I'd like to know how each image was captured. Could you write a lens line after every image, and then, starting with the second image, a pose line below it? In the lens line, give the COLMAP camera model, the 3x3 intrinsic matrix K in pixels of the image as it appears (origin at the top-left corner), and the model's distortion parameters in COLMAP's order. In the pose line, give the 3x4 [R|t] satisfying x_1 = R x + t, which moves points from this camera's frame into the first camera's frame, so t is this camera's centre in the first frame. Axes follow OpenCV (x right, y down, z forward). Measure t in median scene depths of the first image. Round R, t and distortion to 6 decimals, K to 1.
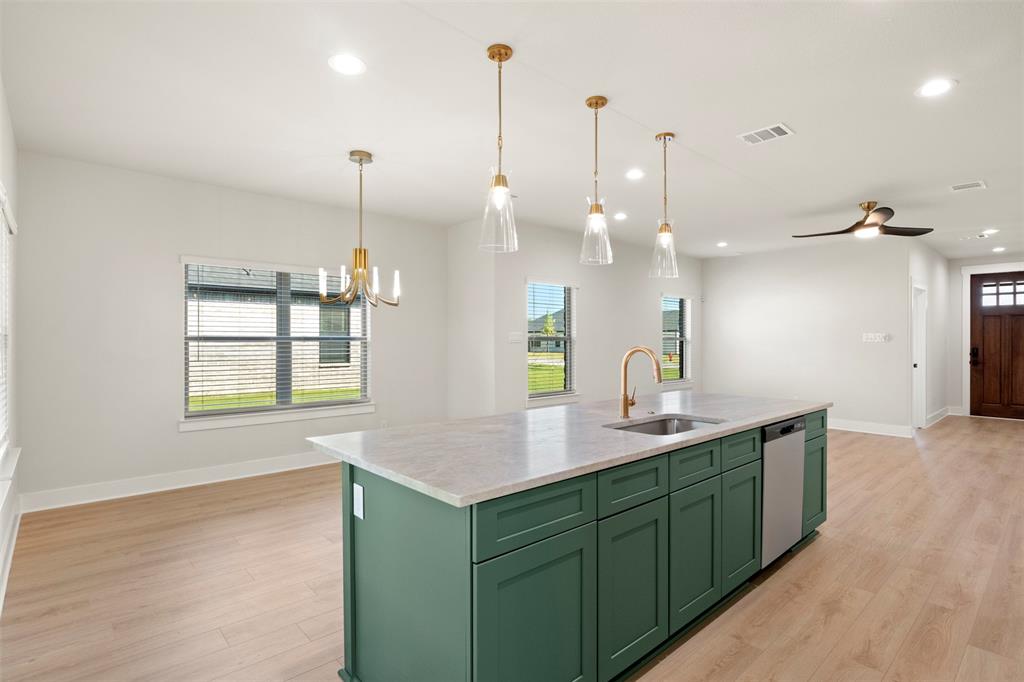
lens RADIAL K [[509.2, 0, 519.5], [0, 509.2, 340.8], [0, 0, 1]] dist [-0.007833, -0.000636]
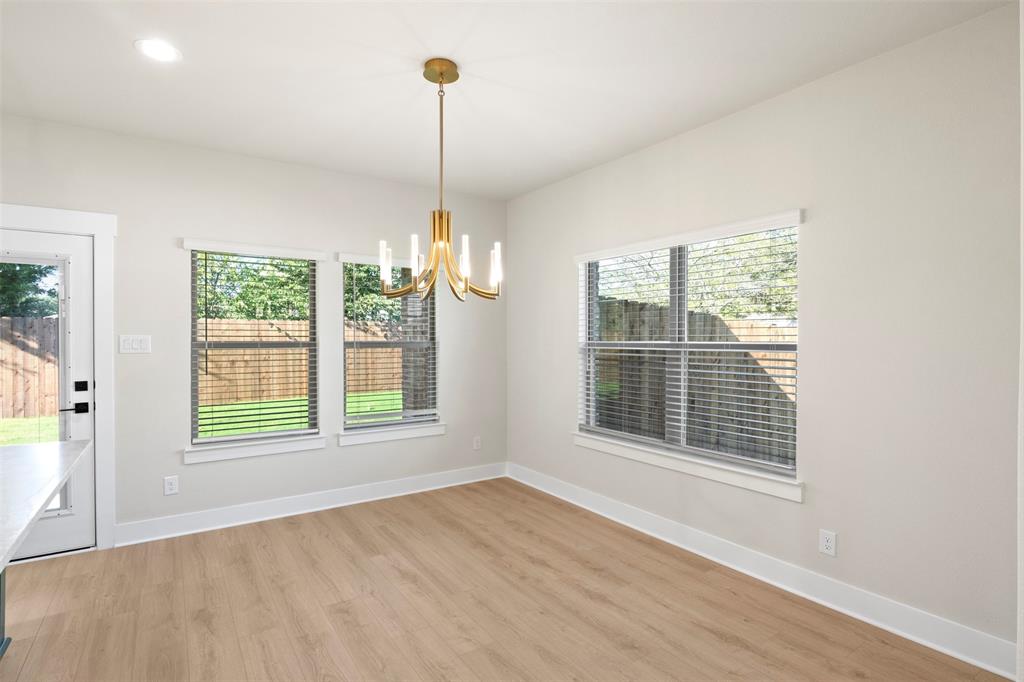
lens RADIAL K [[509.2, 0, 519.5], [0, 509.2, 340.8], [0, 0, 1]] dist [-0.007833, -0.000636]
pose [[-0.134649, 0.001732, -0.990892, 0.148308], [-0.004795, 0.999986, 0.002399, -0.007588], [0.990882, 0.005075, -0.134639, 0.543729]]
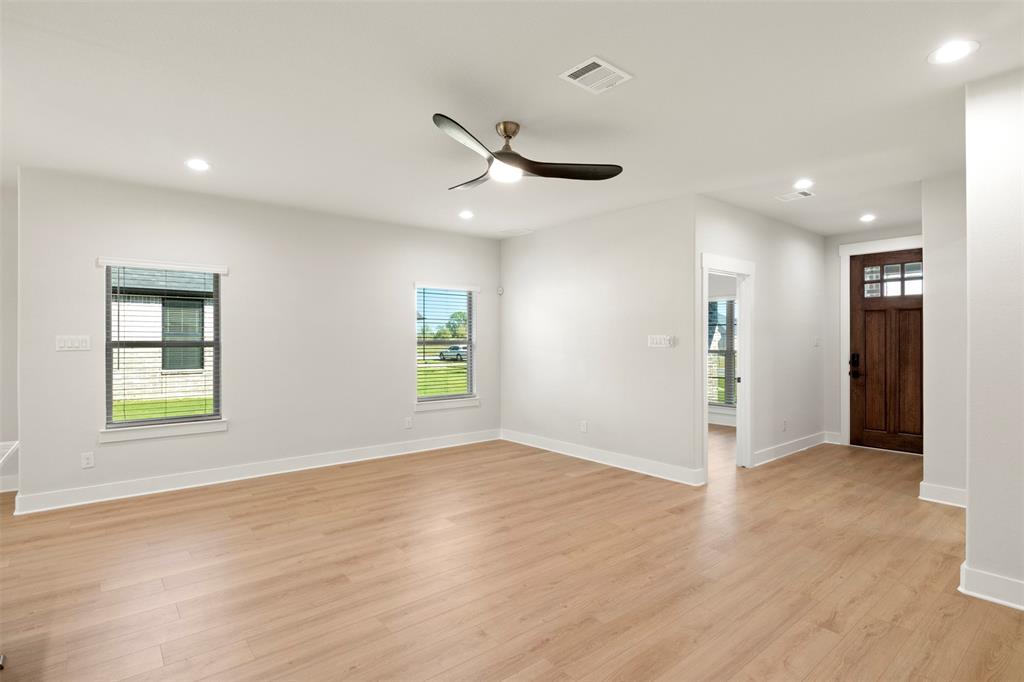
lens RADIAL K [[509.2, 0, 519.5], [0, 509.2, 340.8], [0, 0, 1]] dist [-0.007833, -0.000636]
pose [[0.999152, -0.004393, -0.040936, 0.445573], [0.004106, 0.999966, -0.007097, -0.002413], [0.040966, 0.006923, 0.999137, 0.238009]]
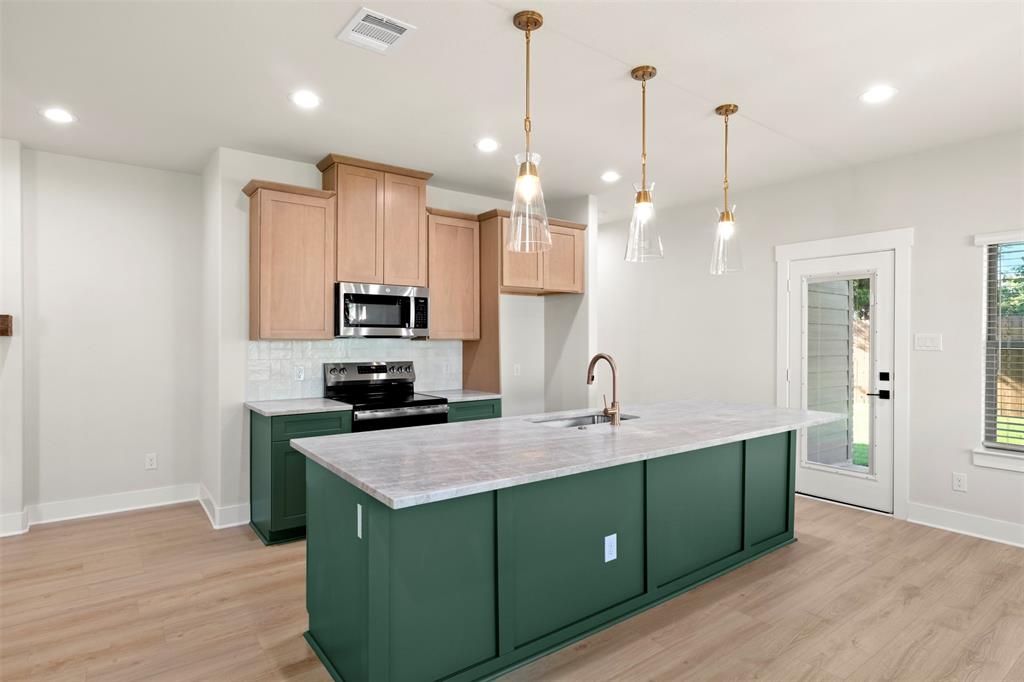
lens RADIAL K [[552.0, 0, 518.1], [0, 552.0, 340.5], [0, 0, 1]] dist [-0.001641, -0.000385]
pose [[-0.995846, -0.004945, 0.090923, 0.100242], [-0.003796, 0.999911, 0.012803, -0.008517], [-0.090978, 0.012405, -0.995776, 0.689864]]
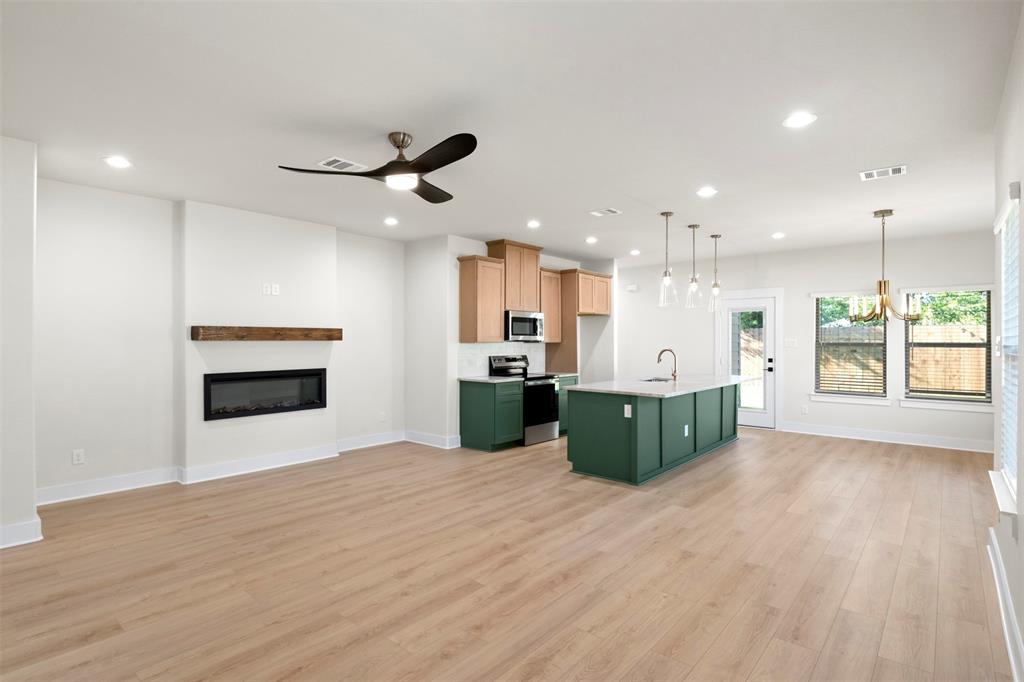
lens RADIAL K [[509.2, 0, 519.5], [0, 509.2, 340.8], [0, 0, 1]] dist [-0.007833, -0.000636]
pose [[-0.991865, -0.003301, -0.127252, 0.380445], [-0.003999, 0.999978, 0.005223, -0.009367], [0.127232, 0.005689, -0.991857, 1.014818]]
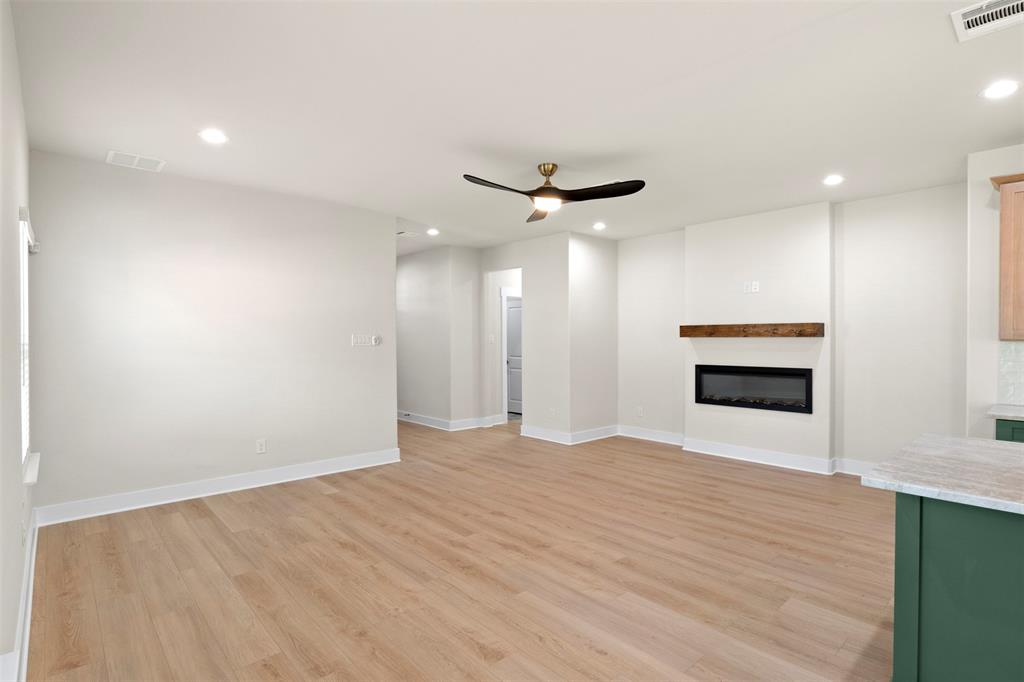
lens RADIAL K [[509.2, 0, 519.5], [0, 509.2, 340.8], [0, 0, 1]] dist [-0.007833, -0.000636]
pose [[-0.005418, -0.009476, 0.999940, -0.045492], [0.008488, 0.999919, 0.009522, -0.009141], [-0.999949, 0.008539, -0.005337, 0.643654]]
